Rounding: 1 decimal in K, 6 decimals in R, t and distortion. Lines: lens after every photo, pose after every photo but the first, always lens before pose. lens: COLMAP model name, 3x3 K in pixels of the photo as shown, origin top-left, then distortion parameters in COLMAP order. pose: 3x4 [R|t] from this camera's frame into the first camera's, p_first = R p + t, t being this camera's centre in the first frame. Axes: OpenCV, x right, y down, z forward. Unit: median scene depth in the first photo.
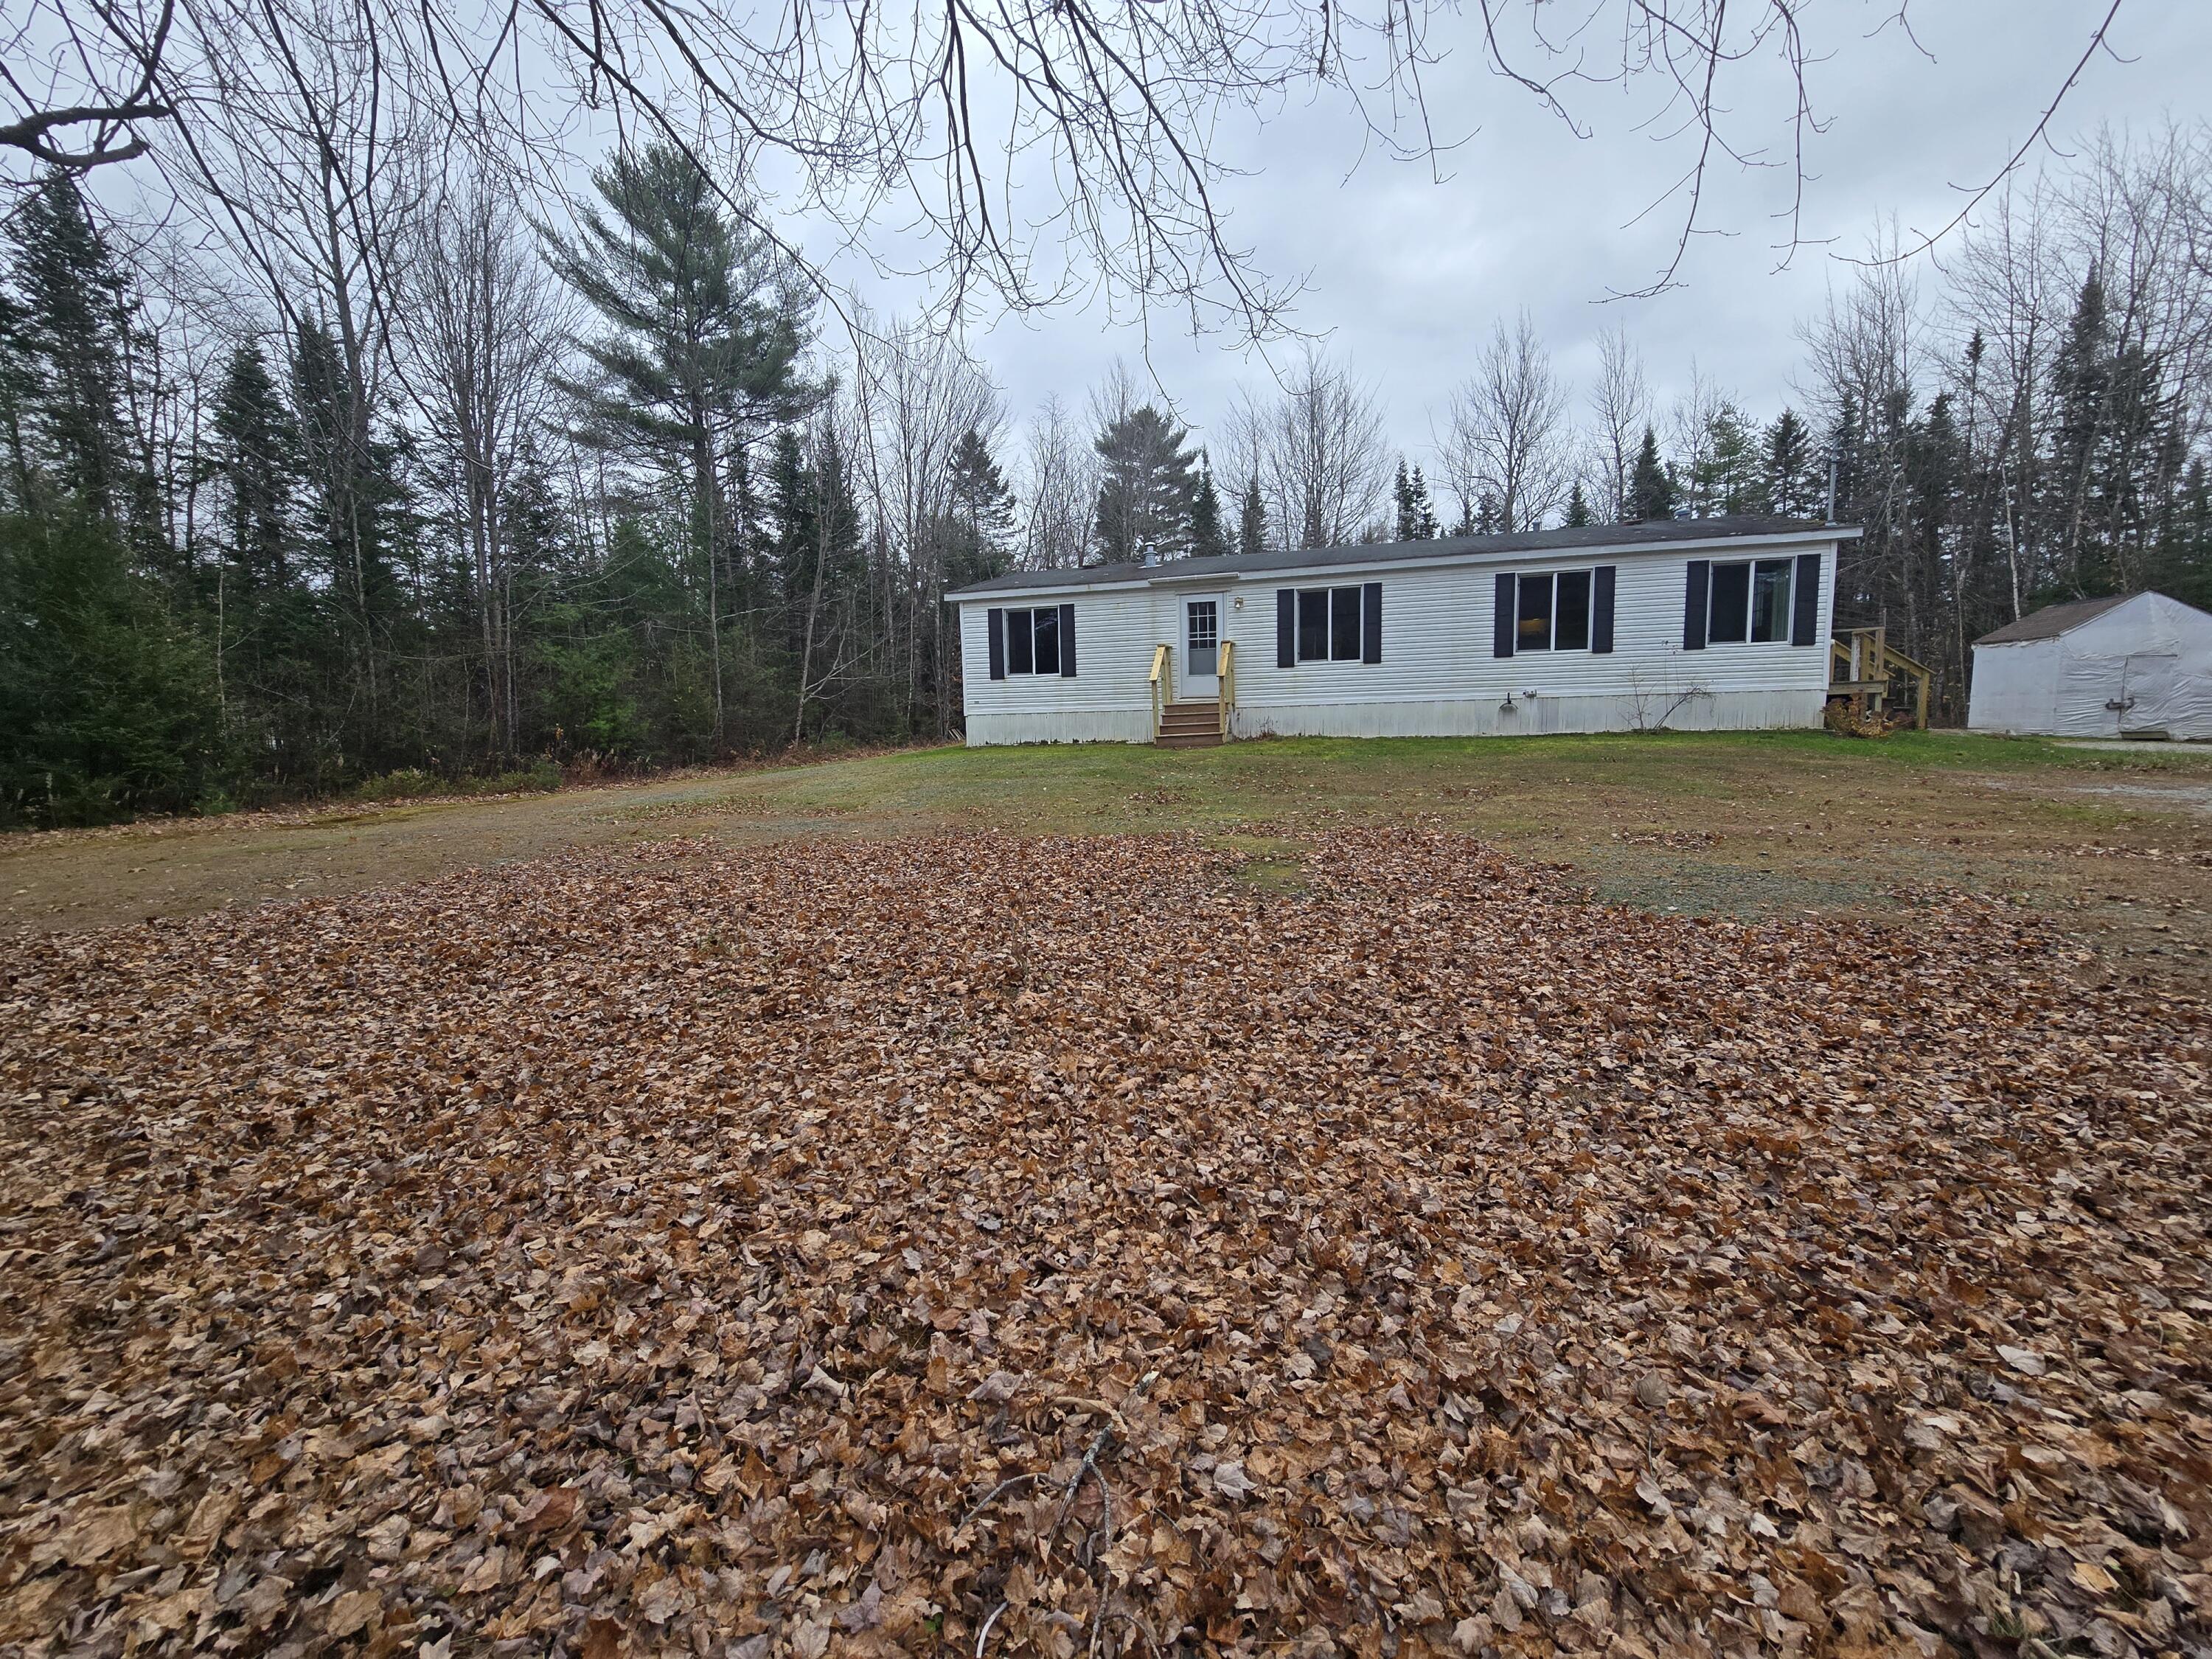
lens RADIAL K [[894.6, 0, 1113.2], [0, 894.6, 822.5], [0, 0, 1]] dist [-0.007484, 0.000410]
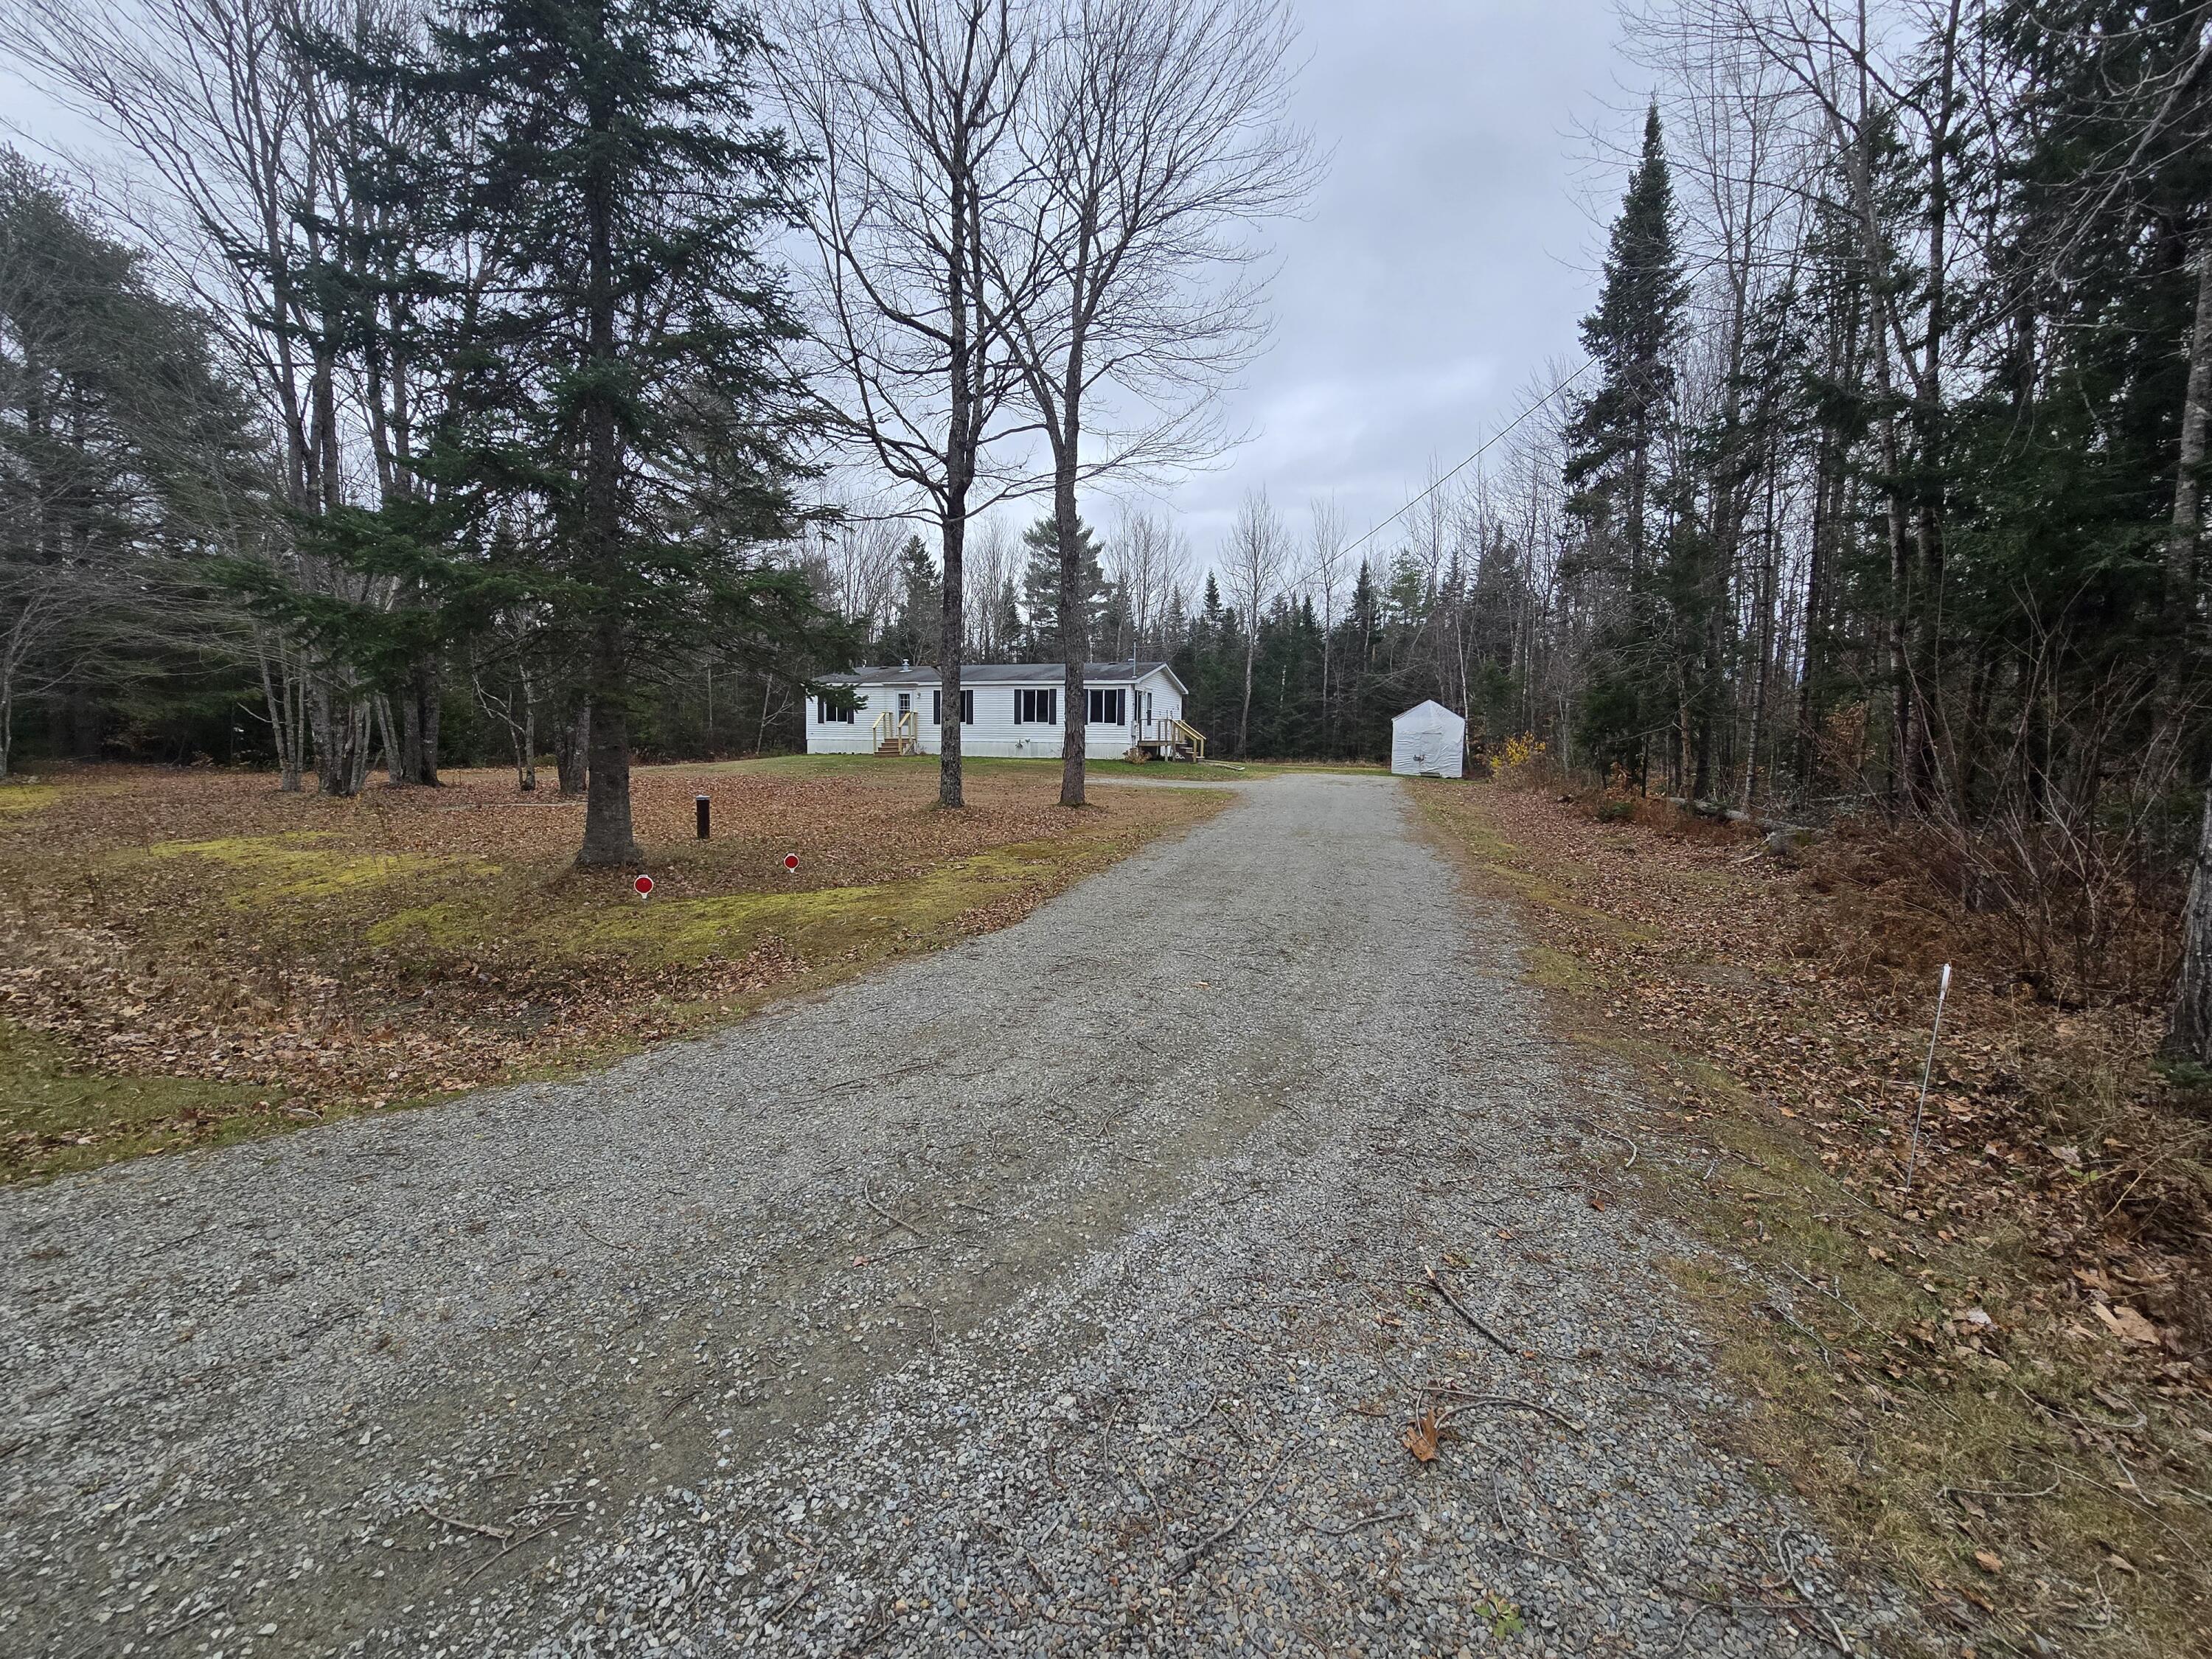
lens RADIAL K [[894.6, 0, 1099.4], [0, 894.6, 832.2], [0, 0, 1]] dist [-0.007484, 0.000410]
pose [[0.997420, 0.048451, -0.052962, 0.711990], [-0.049430, 0.998627, -0.017322, 0.111879], [0.052050, 0.019895, 0.998446, -1.177245]]
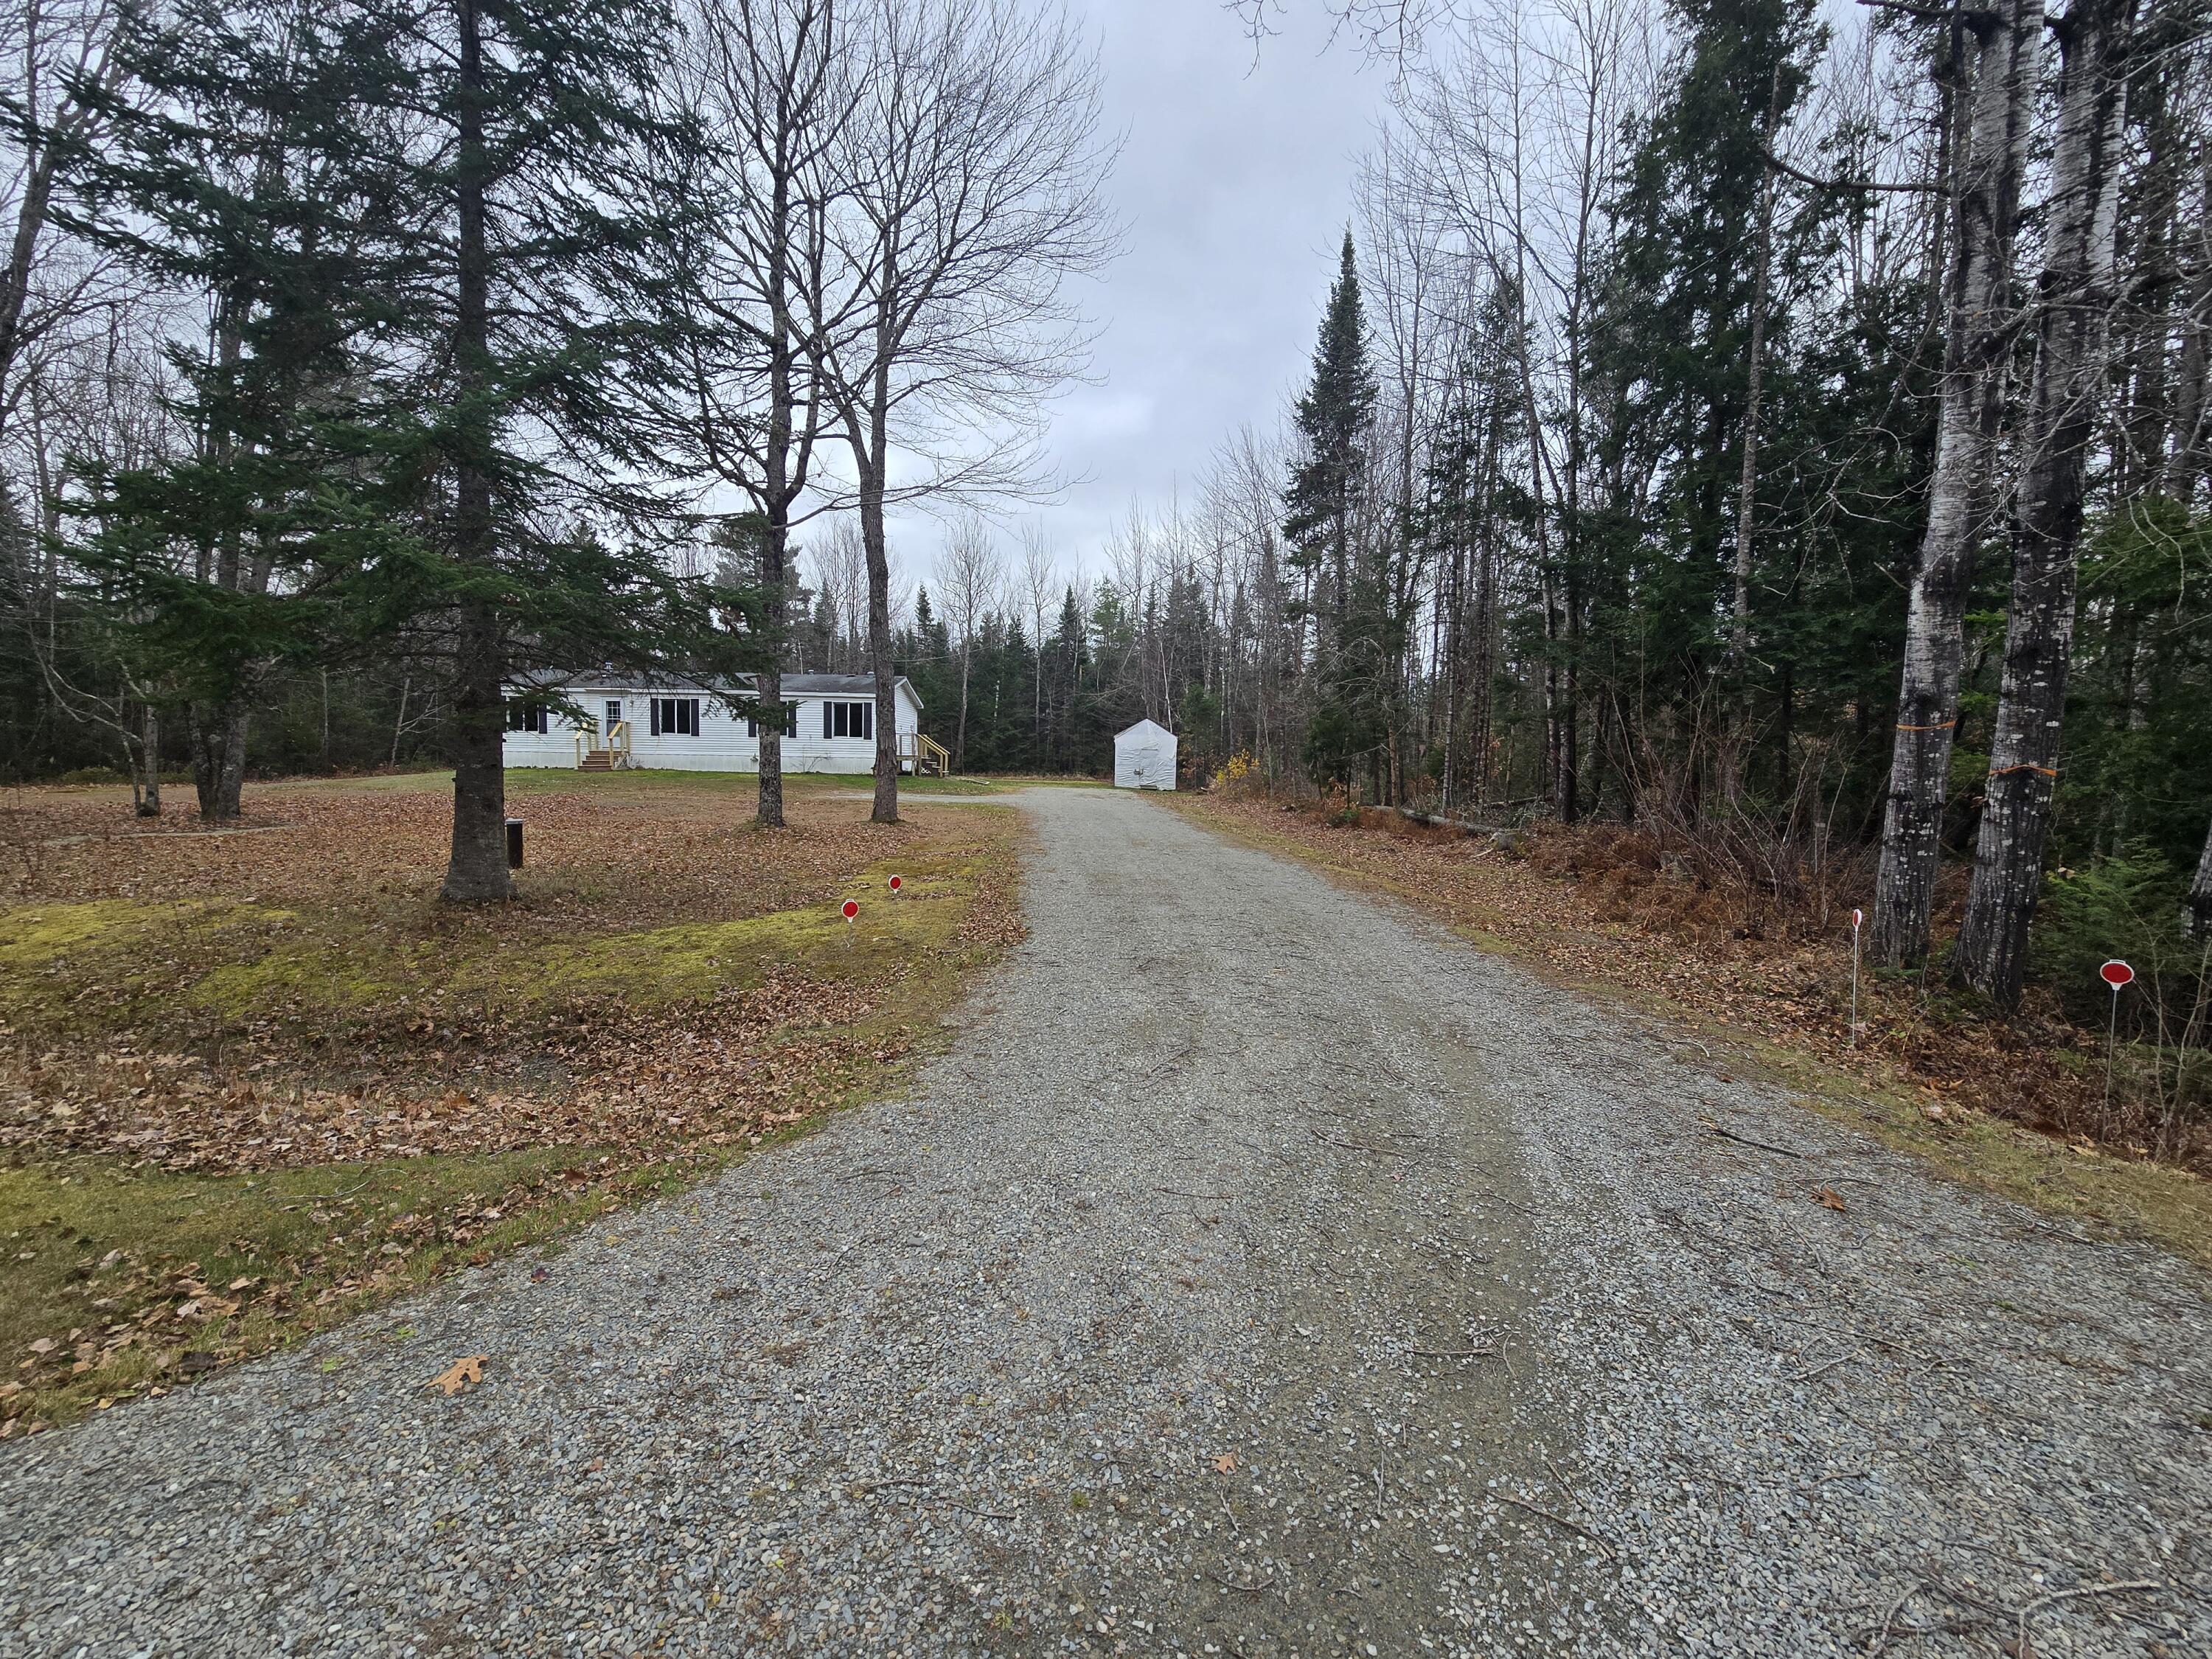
lens RADIAL K [[894.6, 0, 1093.9], [0, 894.6, 831.8], [0, 0, 1]] dist [-0.007484, 0.000410]
pose [[0.957914, 0.025139, 0.285954, 0.560316], [-0.013369, 0.998984, -0.043040, 0.117027], [-0.286745, 0.037406, 0.957276, -1.196217]]
